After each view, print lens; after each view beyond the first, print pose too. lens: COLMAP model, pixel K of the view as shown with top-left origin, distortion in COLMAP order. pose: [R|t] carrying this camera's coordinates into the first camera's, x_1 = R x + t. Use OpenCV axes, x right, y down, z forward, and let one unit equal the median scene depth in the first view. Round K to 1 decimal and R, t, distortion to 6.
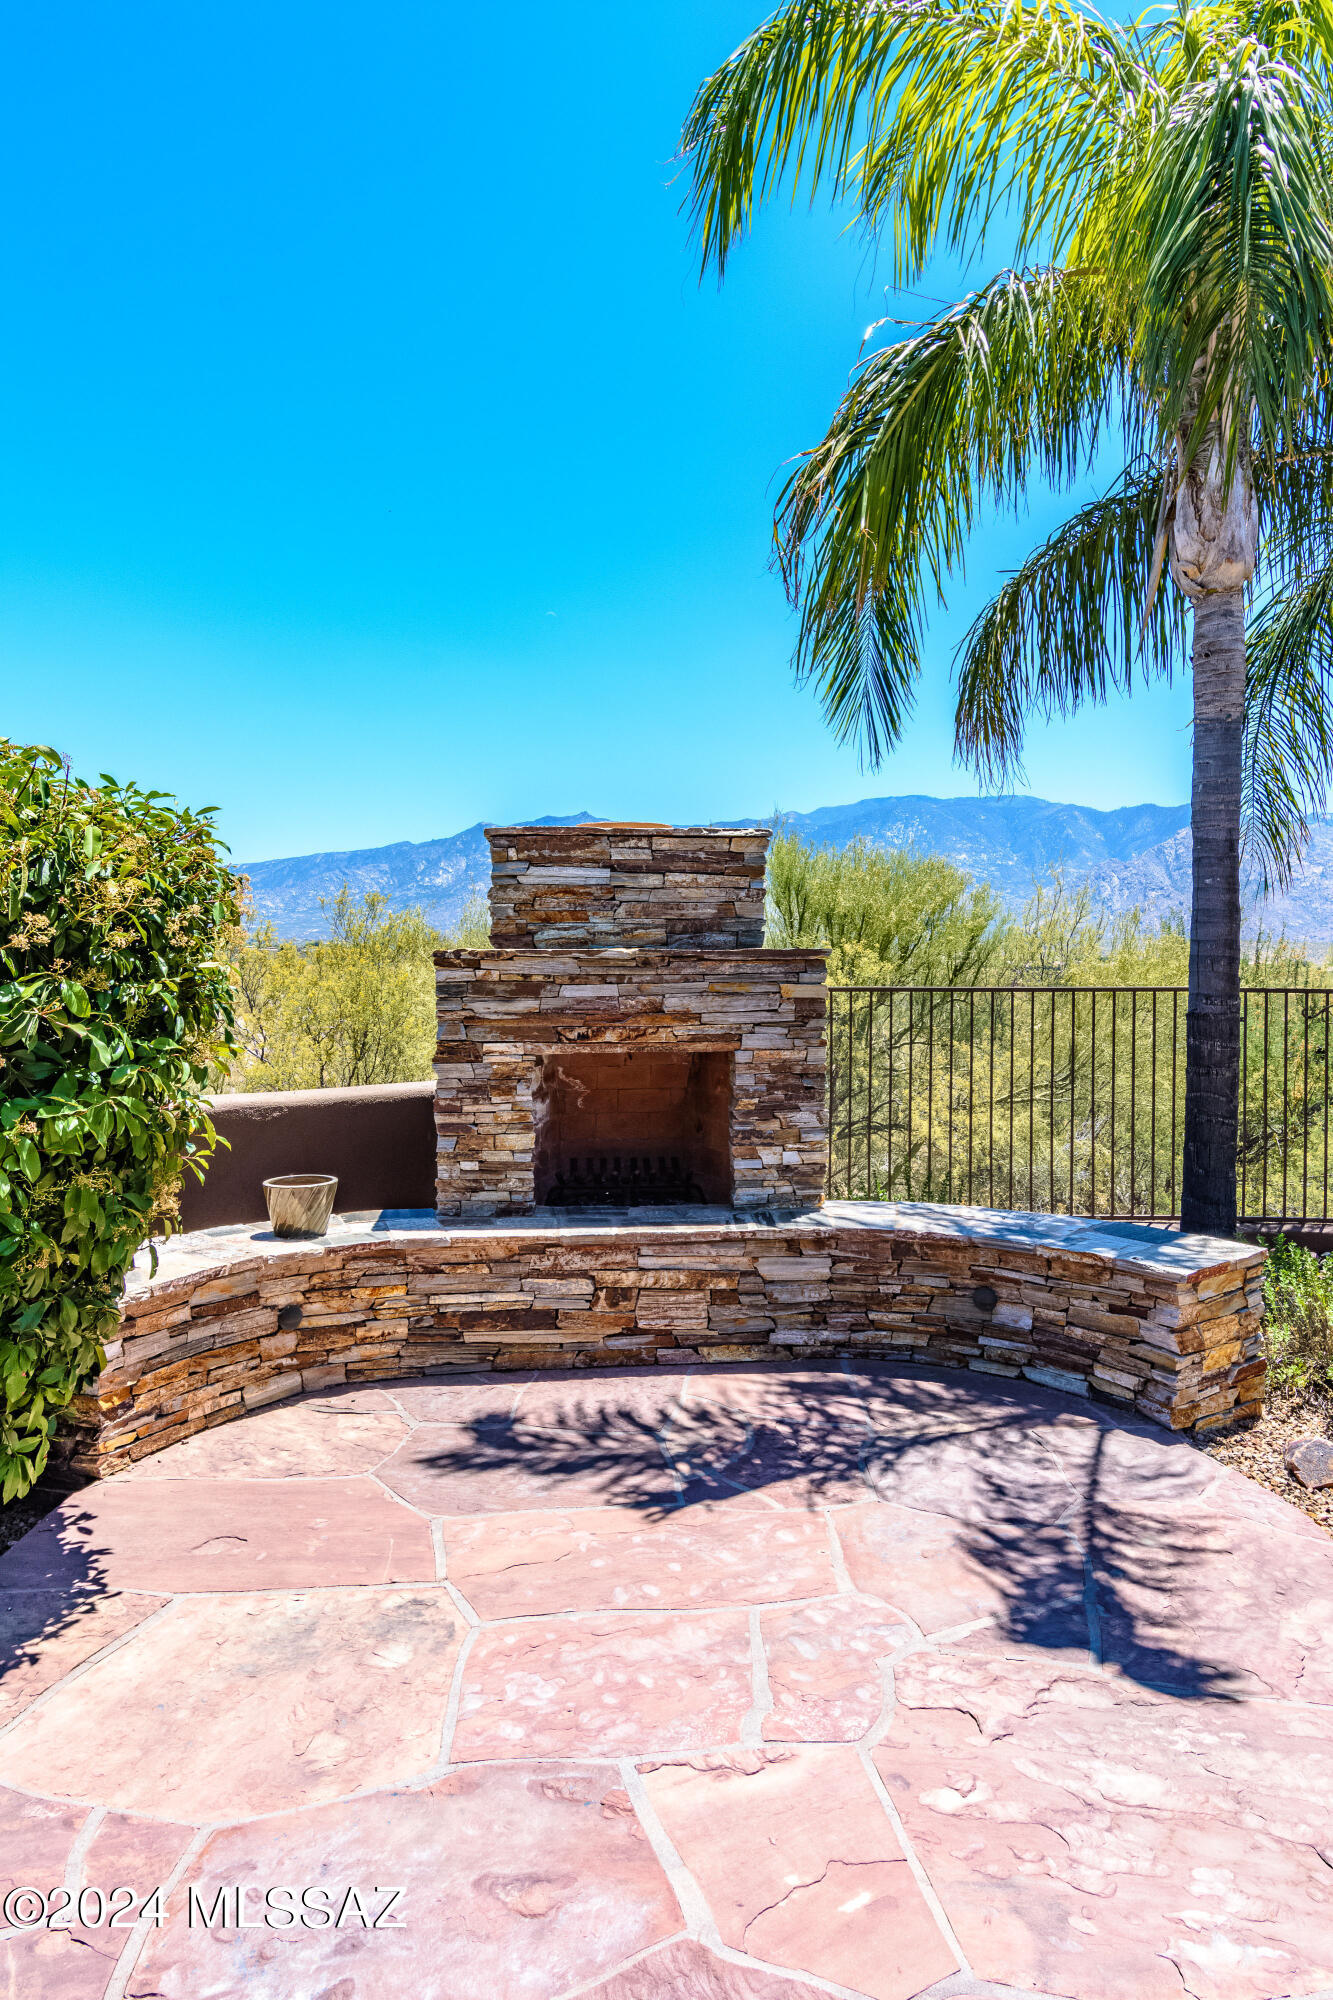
lens RADIAL K [[1256.7, 0, 666.9], [0, 1256.7, 995.1], [0, 0, 1]] dist [0.001074, 0.000045]
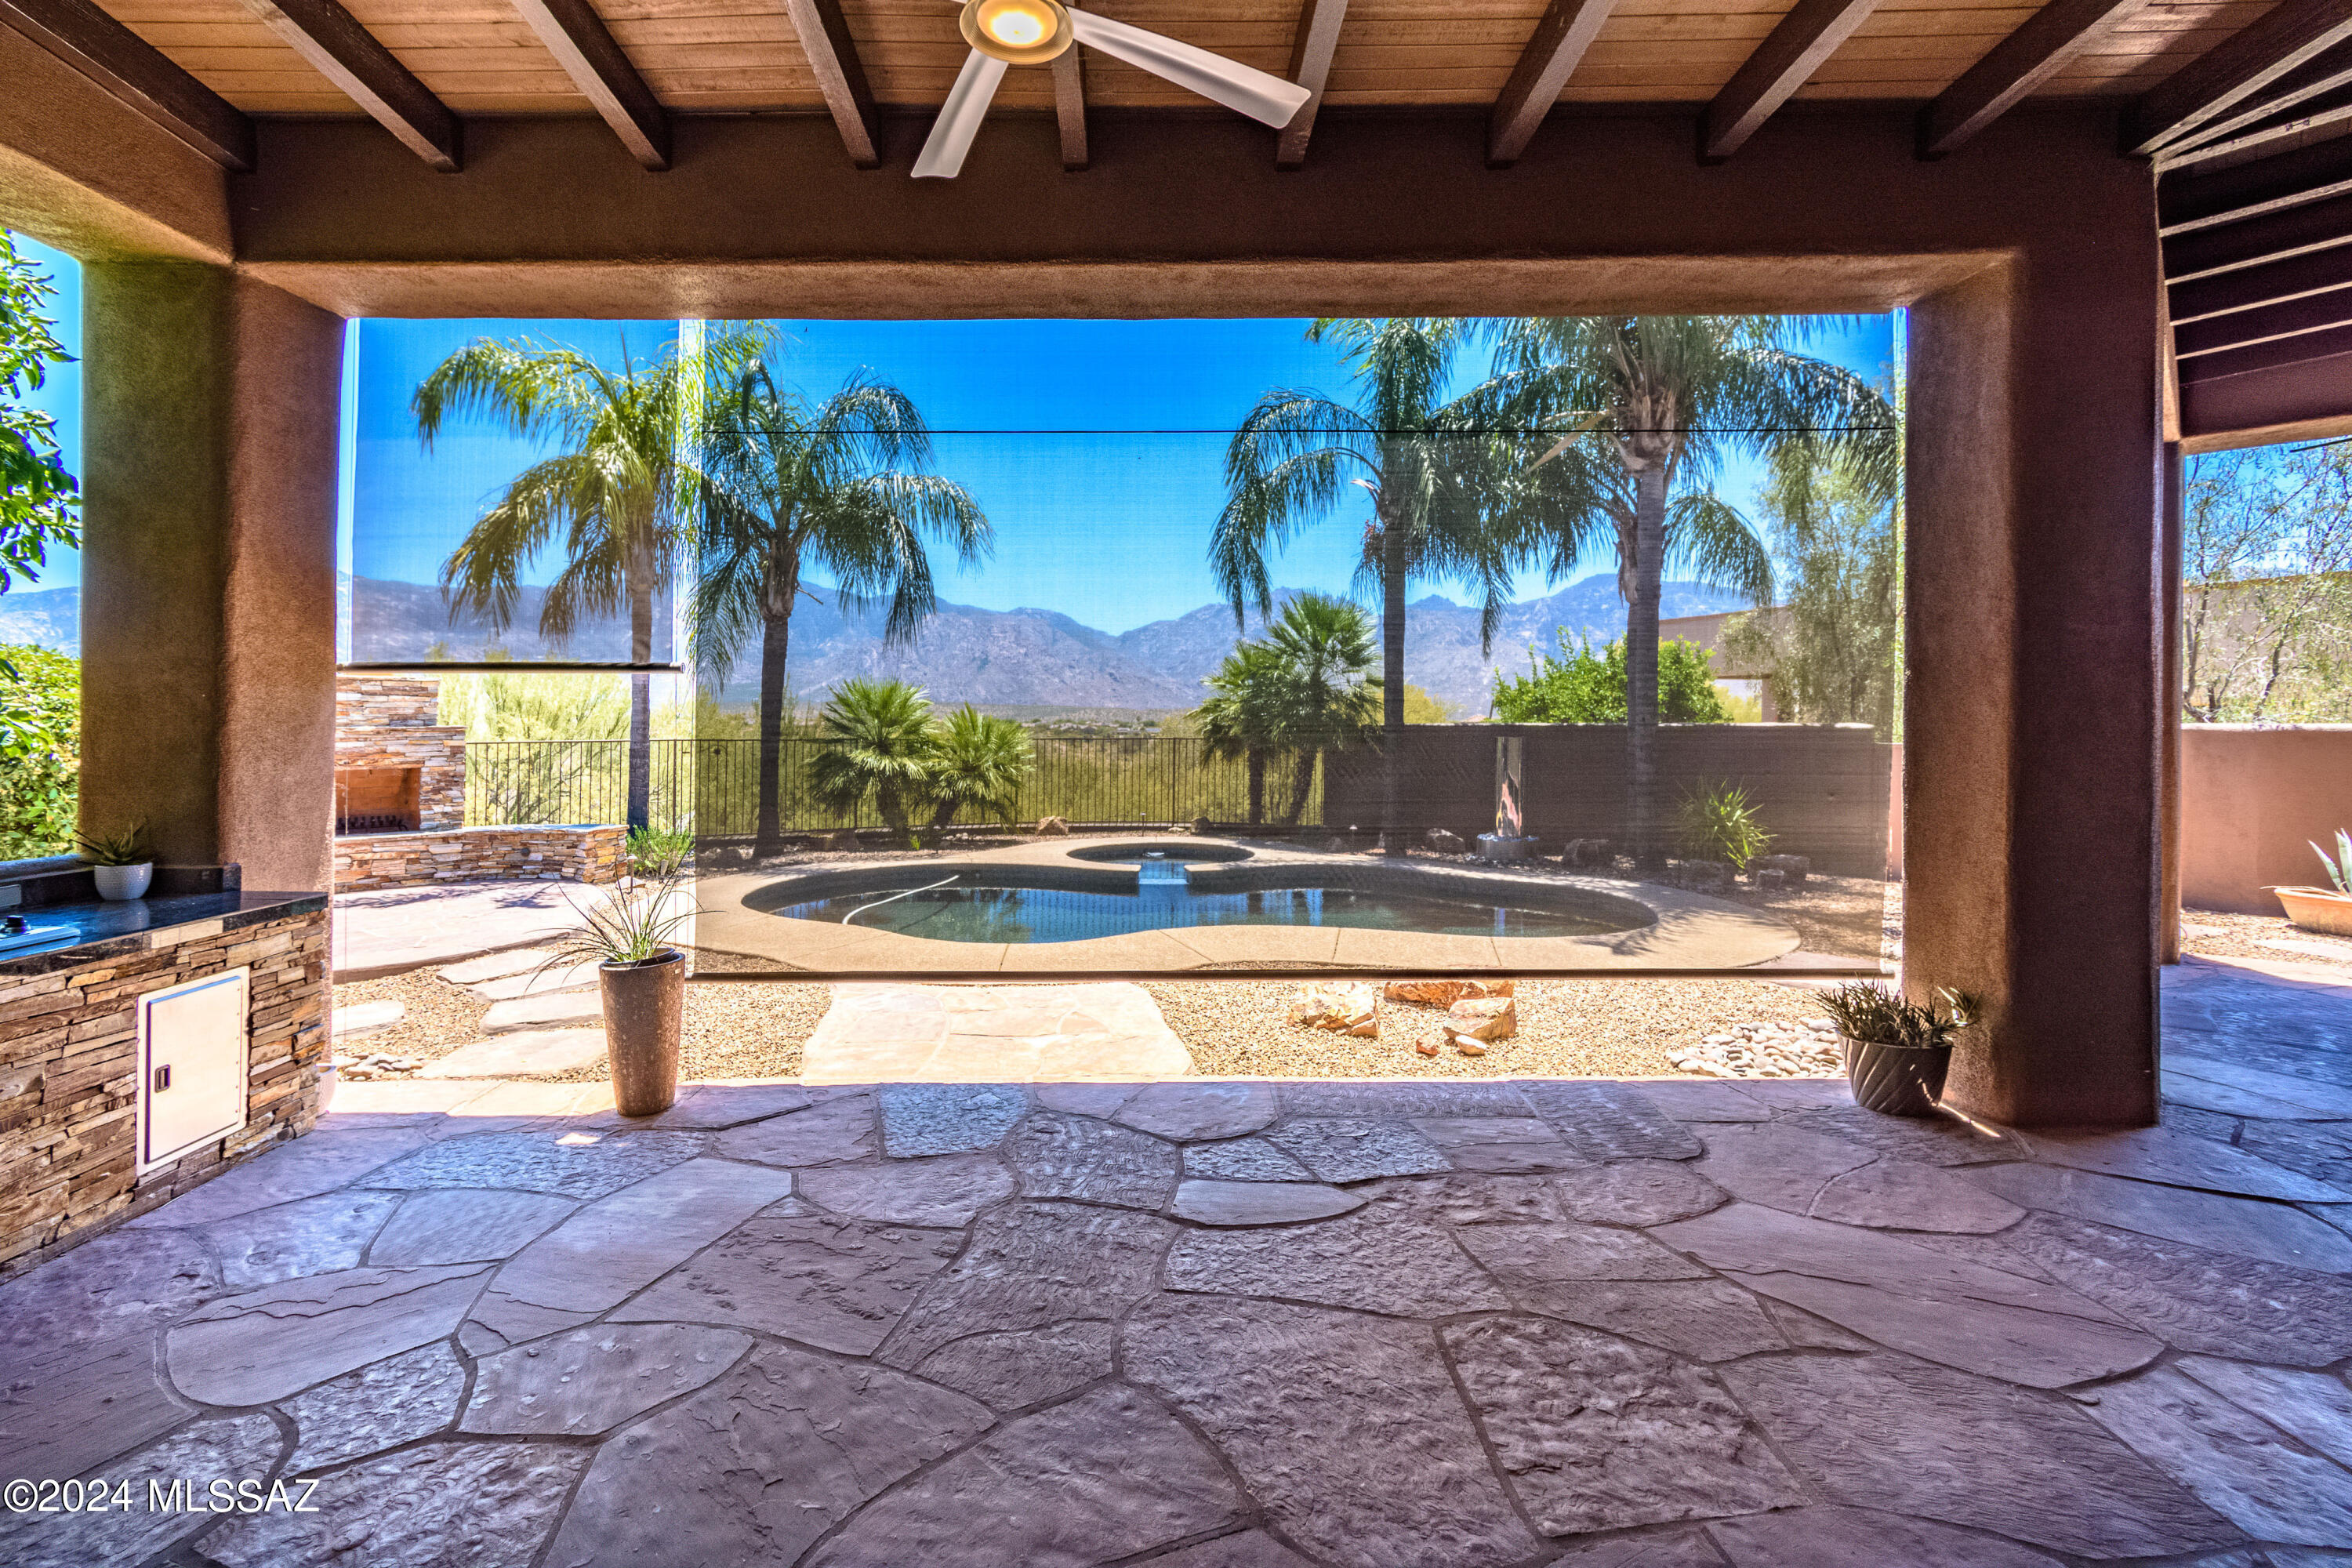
lens RADIAL K [[1070.6, 0, 1168.7], [0, 1070.6, 698.5], [0, 0, 1]] dist [-0.002930, -0.000377]
pose [[0.819753, 0.013363, 0.572562, 0.053345], [0.012766, 0.999053, -0.041595, 0.014788], [-0.572575, 0.041407, 0.818806, -1.644577]]
